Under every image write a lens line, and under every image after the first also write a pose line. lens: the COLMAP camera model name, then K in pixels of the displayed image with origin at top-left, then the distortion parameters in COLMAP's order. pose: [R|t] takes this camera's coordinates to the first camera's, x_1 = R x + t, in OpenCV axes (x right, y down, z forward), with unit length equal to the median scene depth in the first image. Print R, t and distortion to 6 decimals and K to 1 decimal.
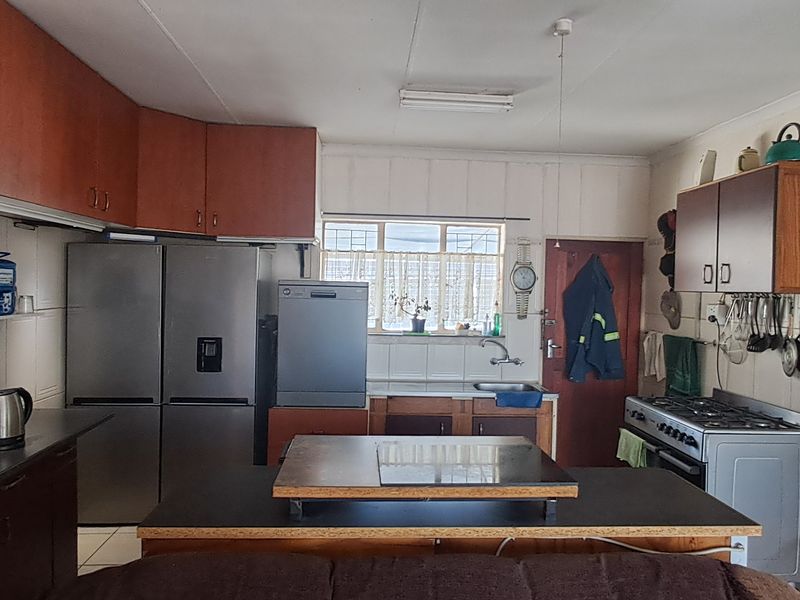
lens RADIAL K [[599.1, 0, 399.9], [0, 599.1, 296.6], [0, 0, 1]] dist [-0.000272, 0.005242]
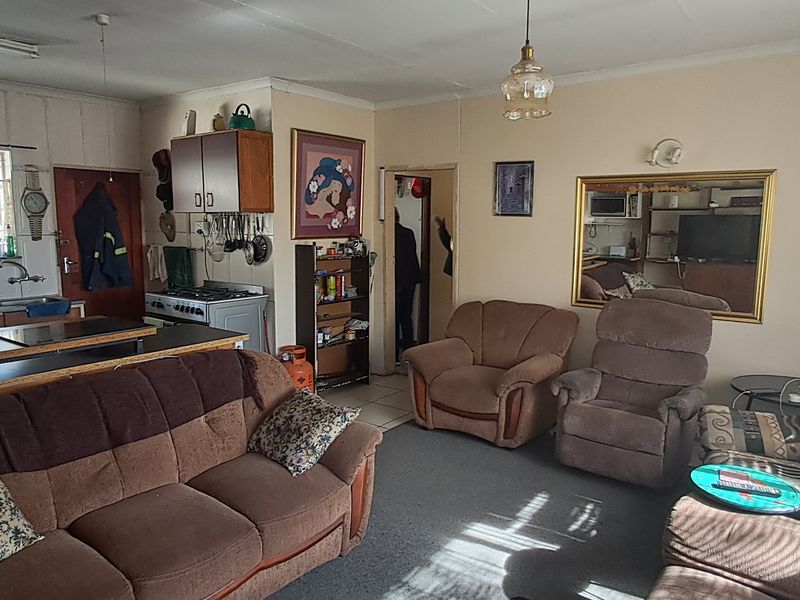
lens RADIAL K [[599.1, 0, 399.9], [0, 599.1, 296.6], [0, 0, 1]] dist [-0.000272, 0.005242]
pose [[0.659132, -0.116342, 0.742973, -0.219704], [0.023241, 0.990640, 0.134506, 0.008527], [-0.751668, -0.071390, 0.655667, -0.274363]]
